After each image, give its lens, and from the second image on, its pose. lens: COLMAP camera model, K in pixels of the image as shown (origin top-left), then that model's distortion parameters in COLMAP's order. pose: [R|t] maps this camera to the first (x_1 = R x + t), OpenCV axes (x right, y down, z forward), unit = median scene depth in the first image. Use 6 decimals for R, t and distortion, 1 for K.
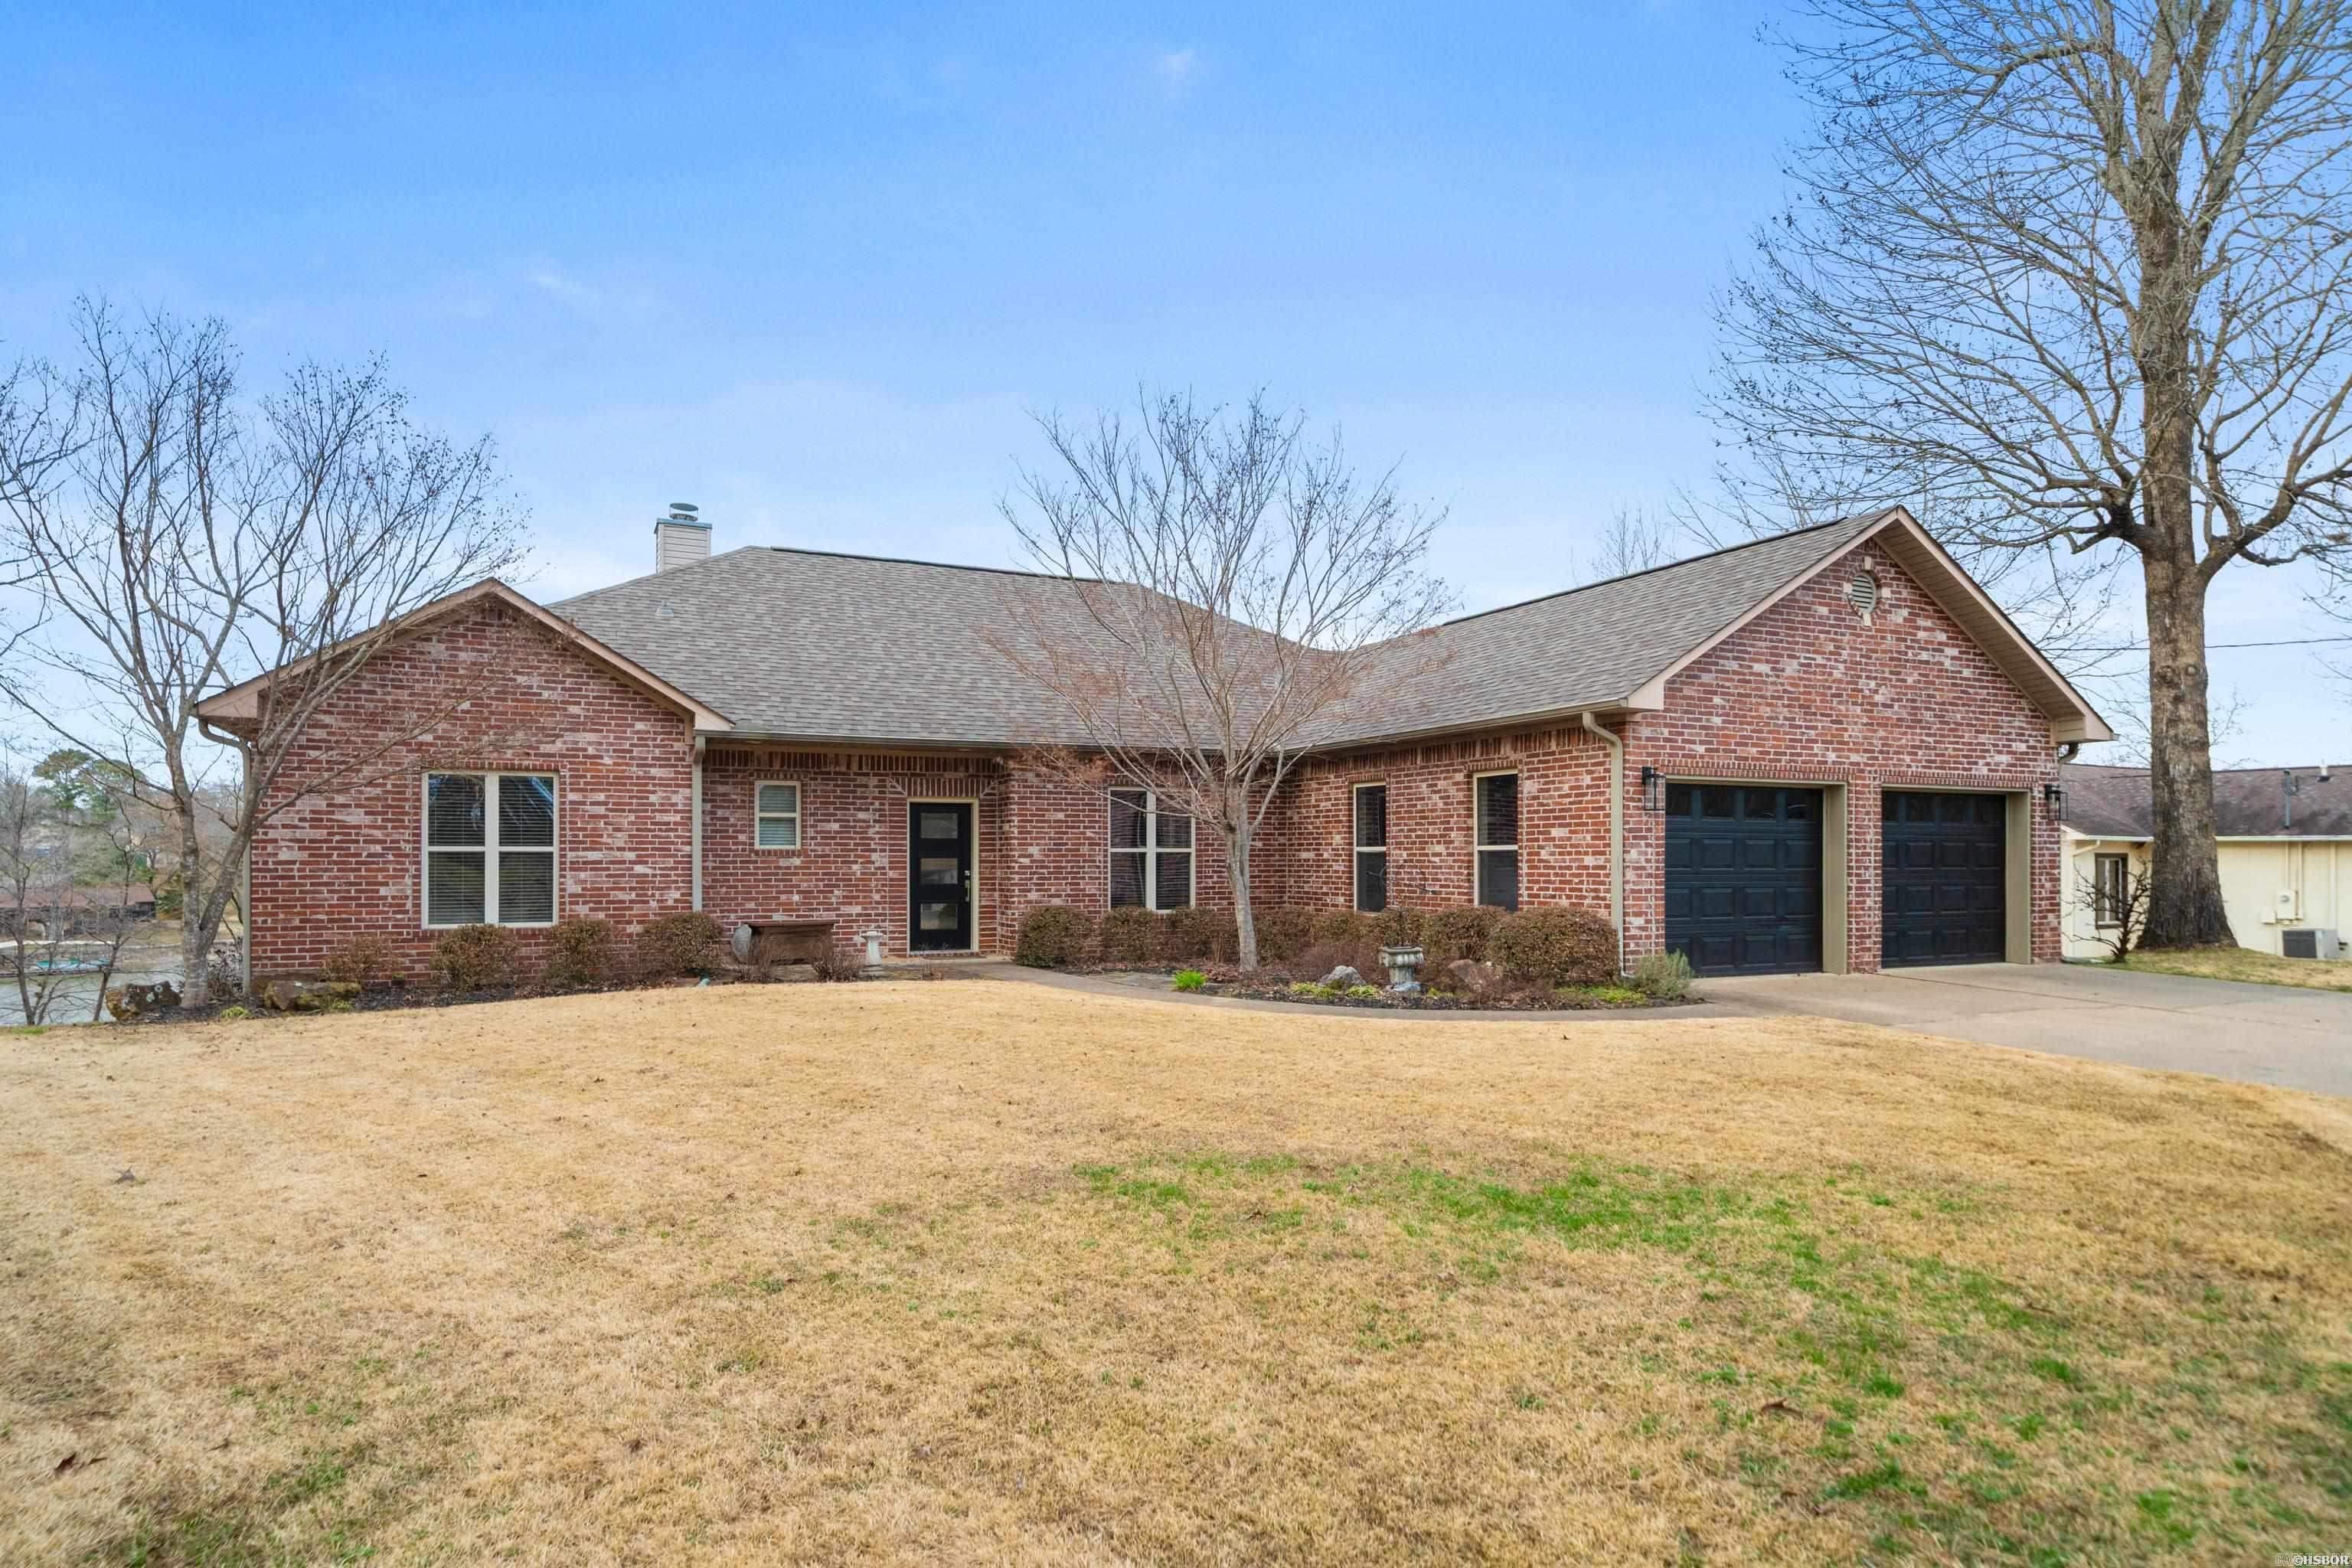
lens RADIAL K [[1299.1, 0, 1175.9], [0, 1299.1, 820.8], [0, 0, 1]] dist [-0.001192, -0.000213]
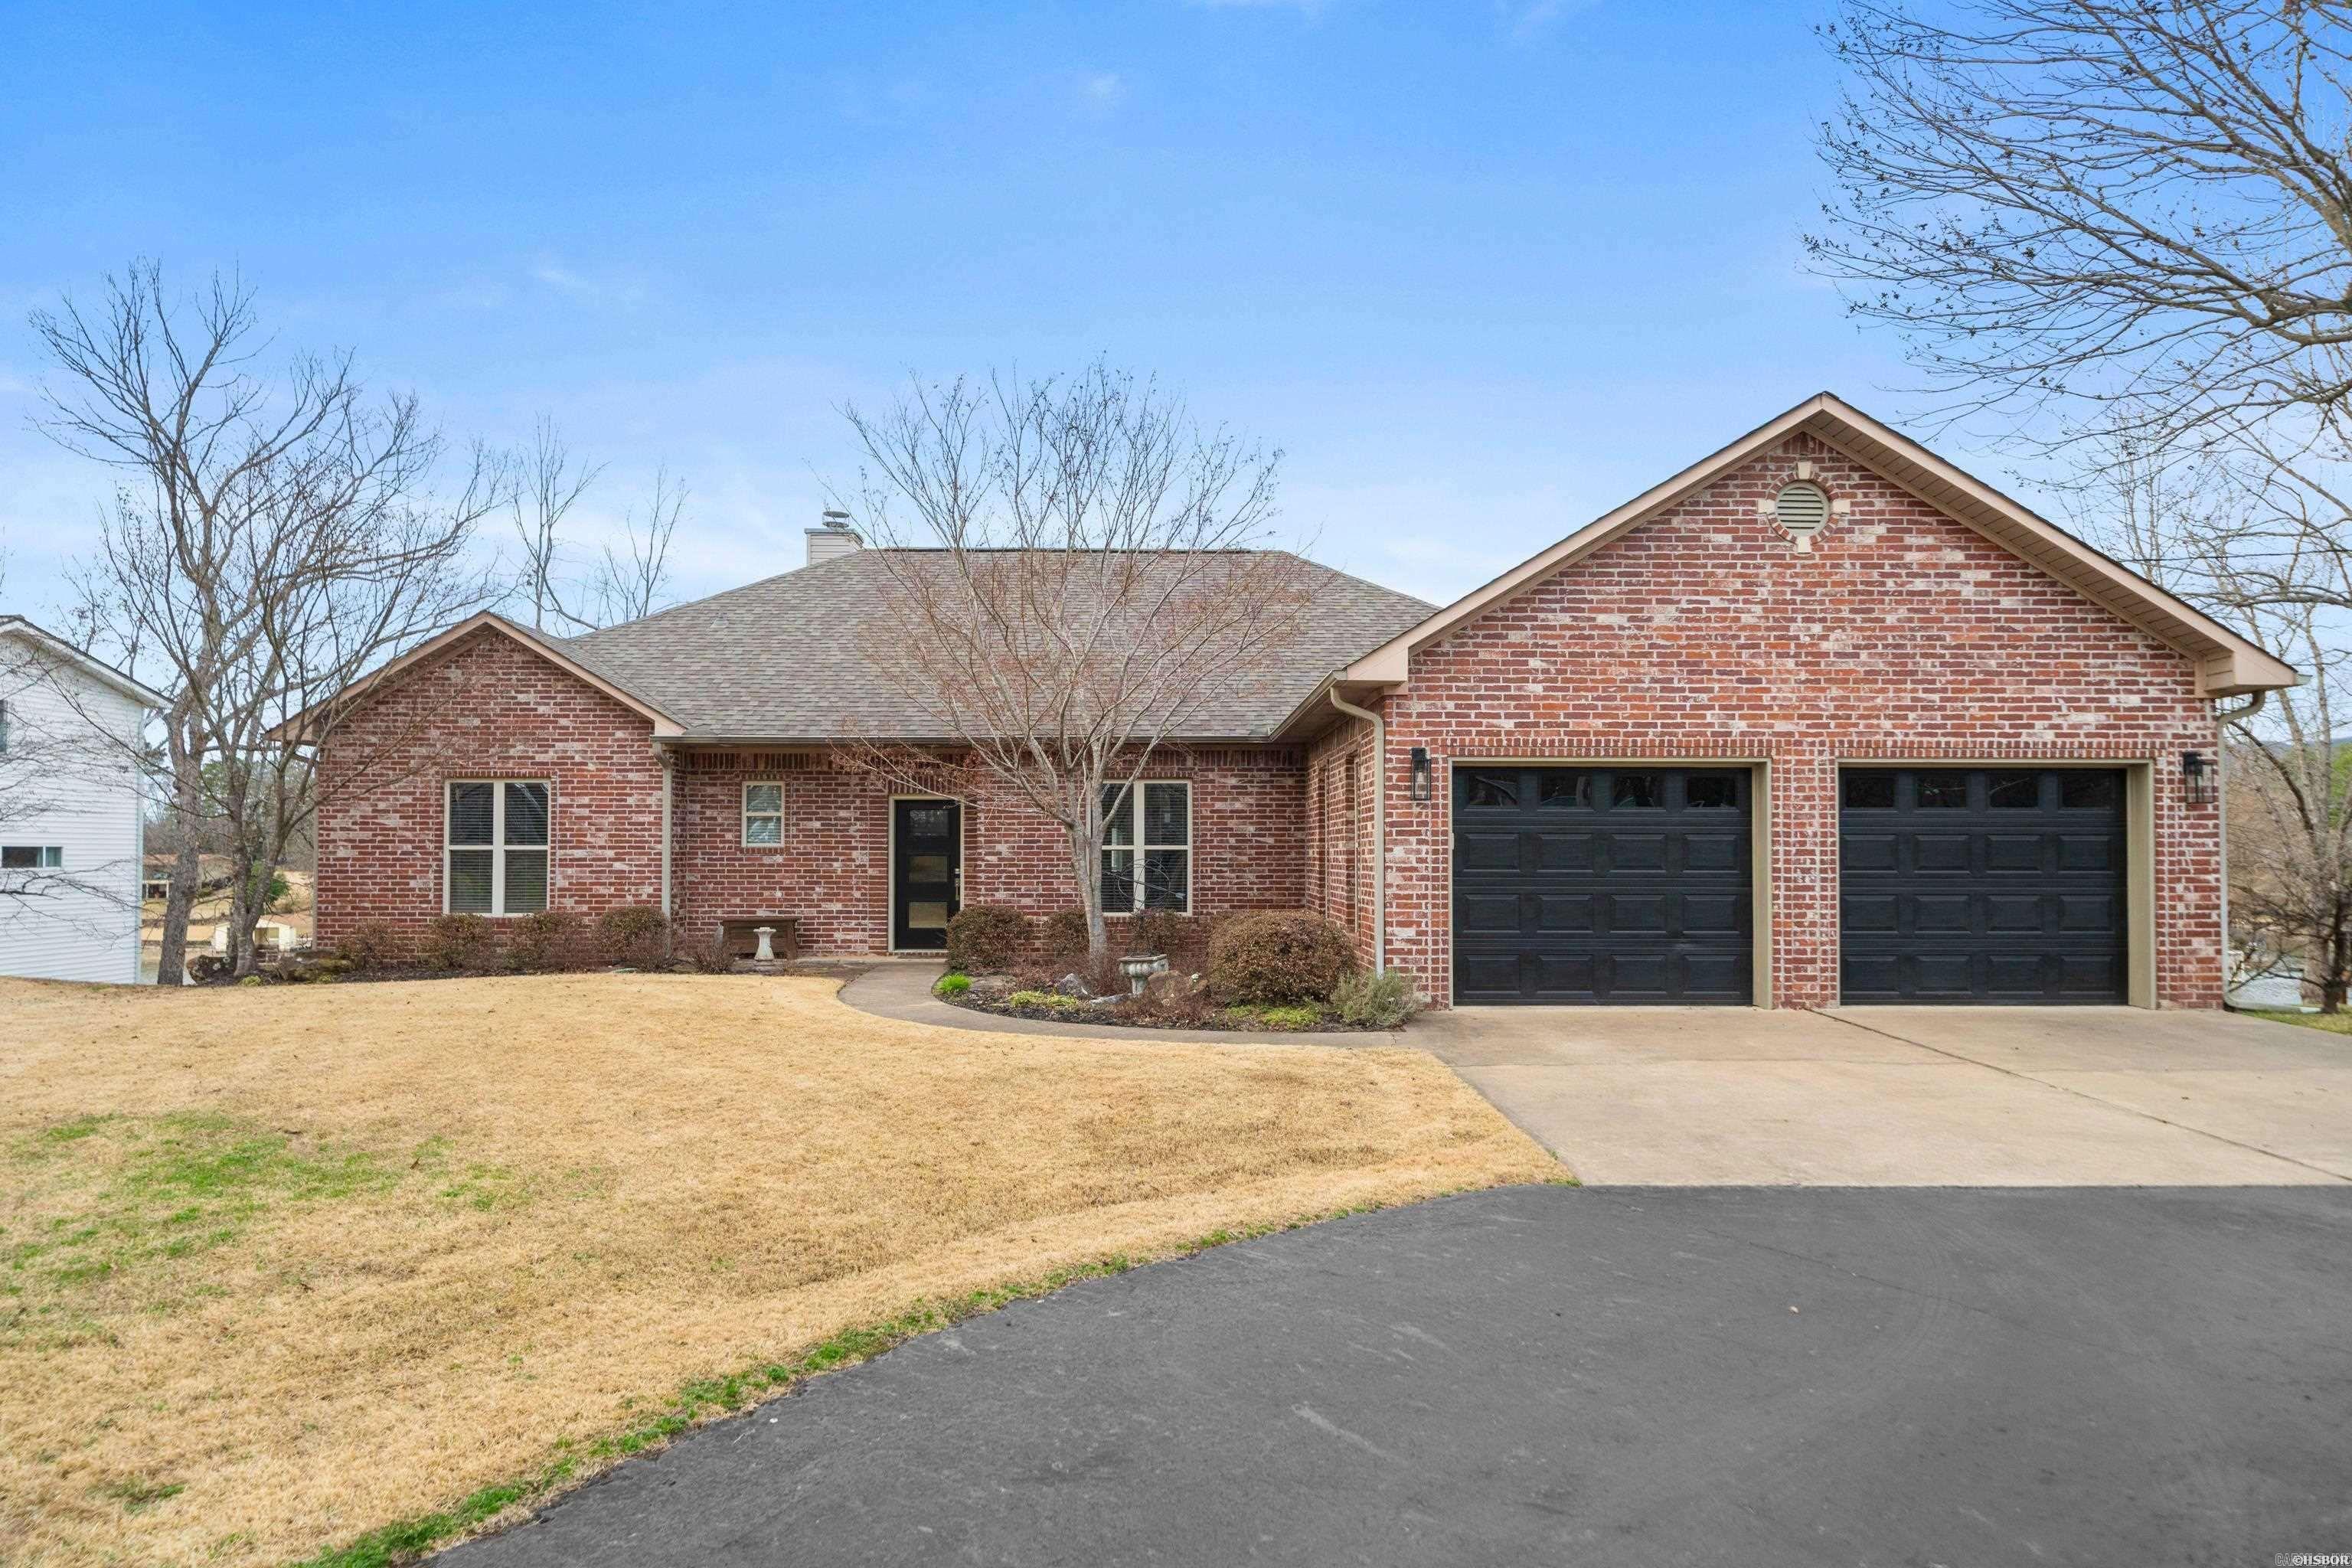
lens RADIAL K [[1488.7, 0, 1176.0], [0, 1488.7, 784.0], [0, 0, 1]] dist [-0.002474, -0.001034]
pose [[0.912454, -0.018621, -0.408754, 0.538748], [0.011047, 0.999721, -0.020884, -0.000179], [0.409029, 0.014540, 0.912405, 0.053335]]
